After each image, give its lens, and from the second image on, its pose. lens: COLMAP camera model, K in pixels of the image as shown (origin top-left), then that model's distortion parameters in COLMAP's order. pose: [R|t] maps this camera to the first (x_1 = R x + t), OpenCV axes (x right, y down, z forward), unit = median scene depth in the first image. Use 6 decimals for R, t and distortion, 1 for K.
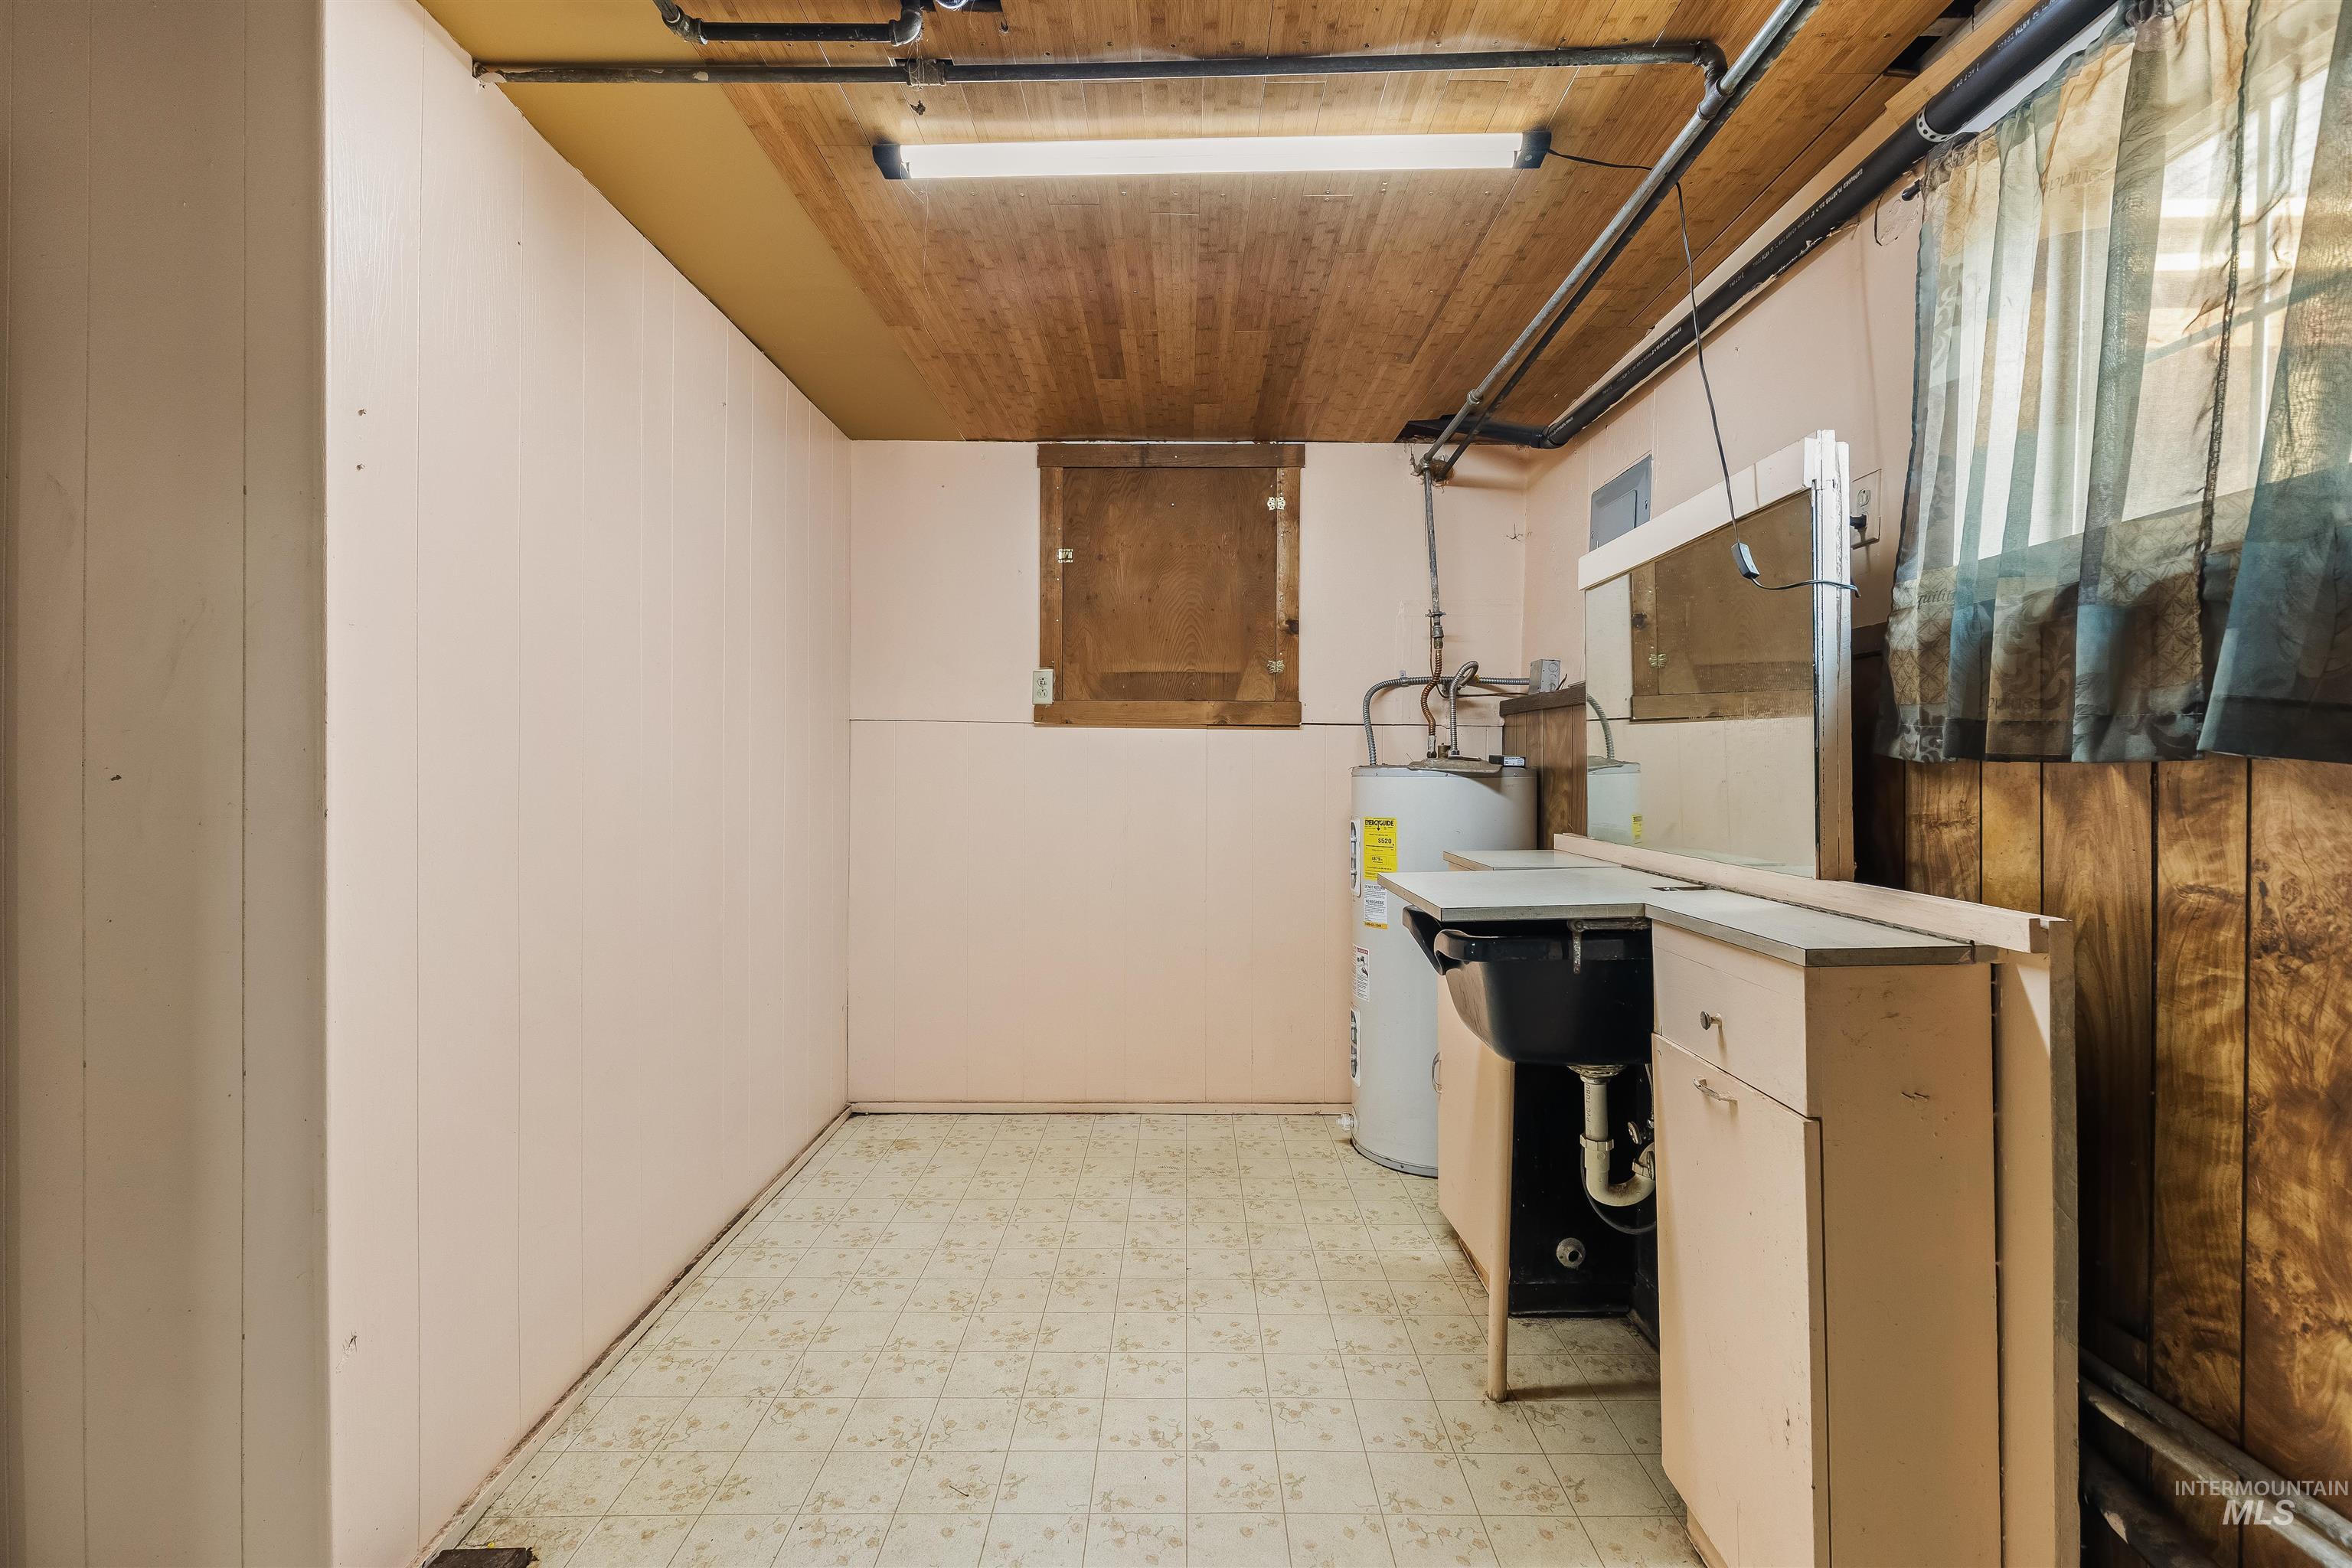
lens RADIAL K [[1064.9, 0, 1178.5], [0, 1064.9, 747.1], [0, 0, 1]] dist [-0.000019, 0.000201]
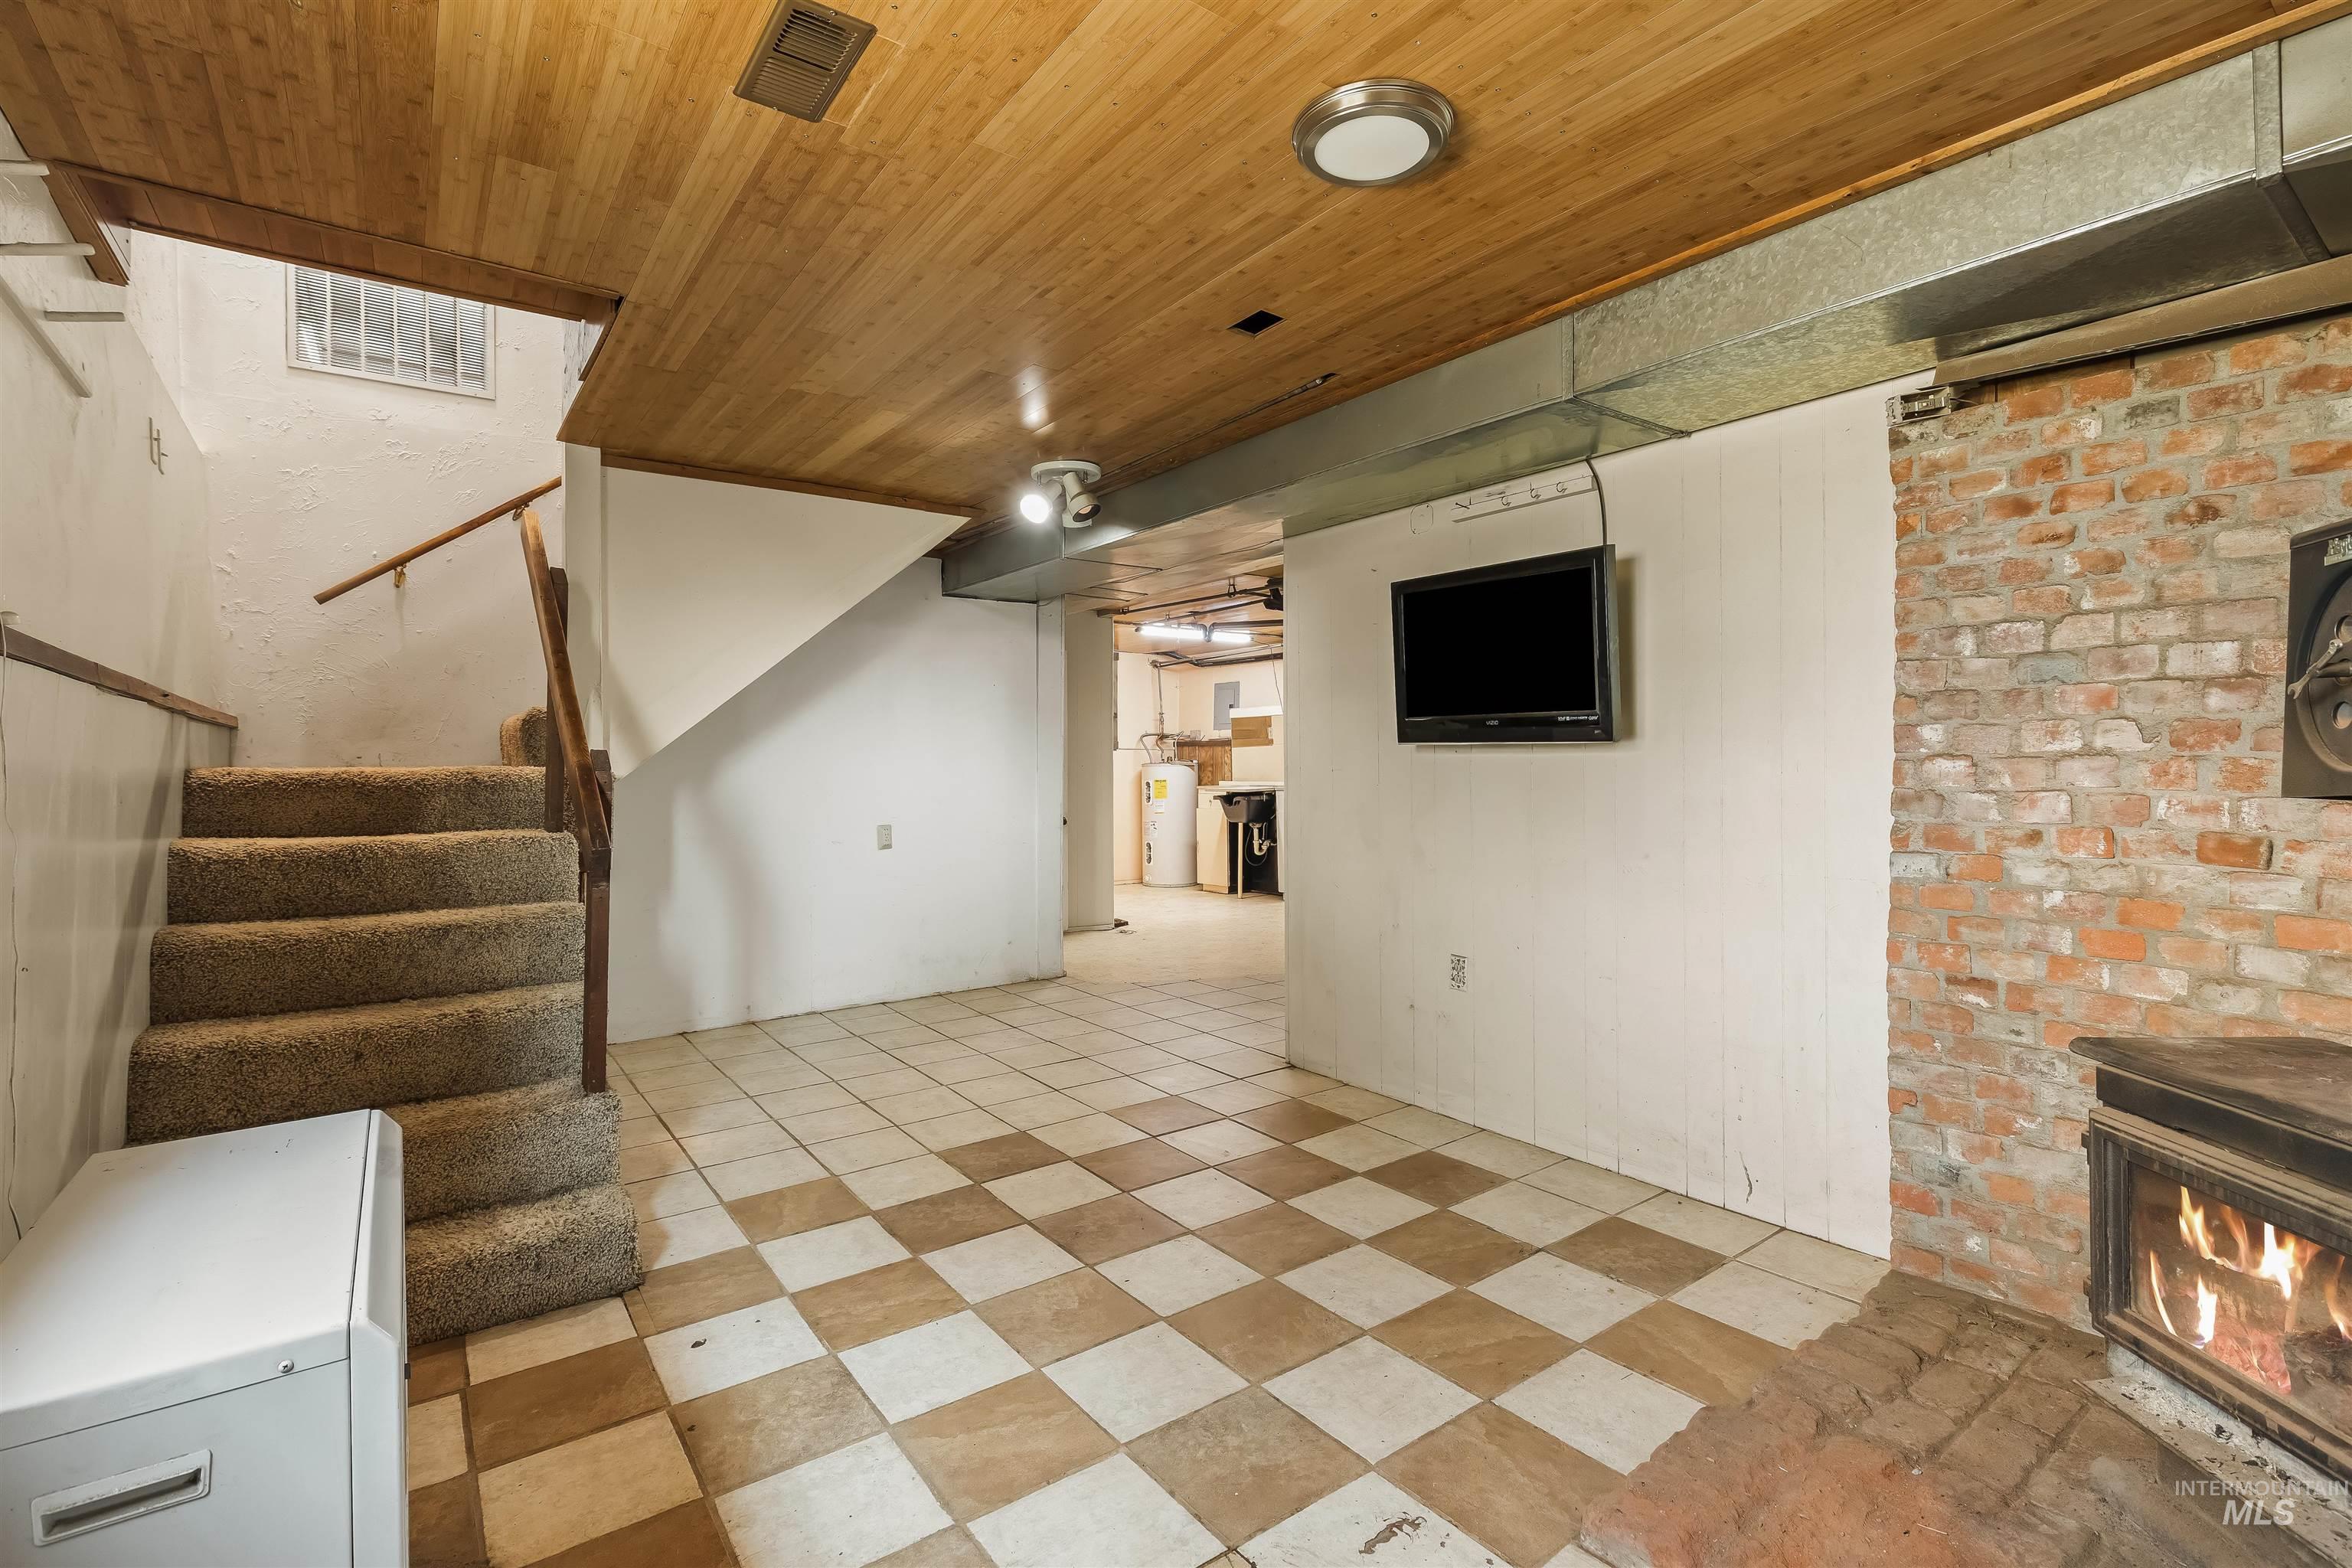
lens RADIAL K [[1064.9, 0, 1178.5], [0, 1064.9, 747.1], [0, 0, 1]] dist [-0.000019, 0.000201]
pose [[0.797213, -0.001562, 0.603696, -1.555365], [0.003037, 0.999994, -0.001423, -0.024112], [-0.603691, 0.002968, 0.797213, -1.456527]]
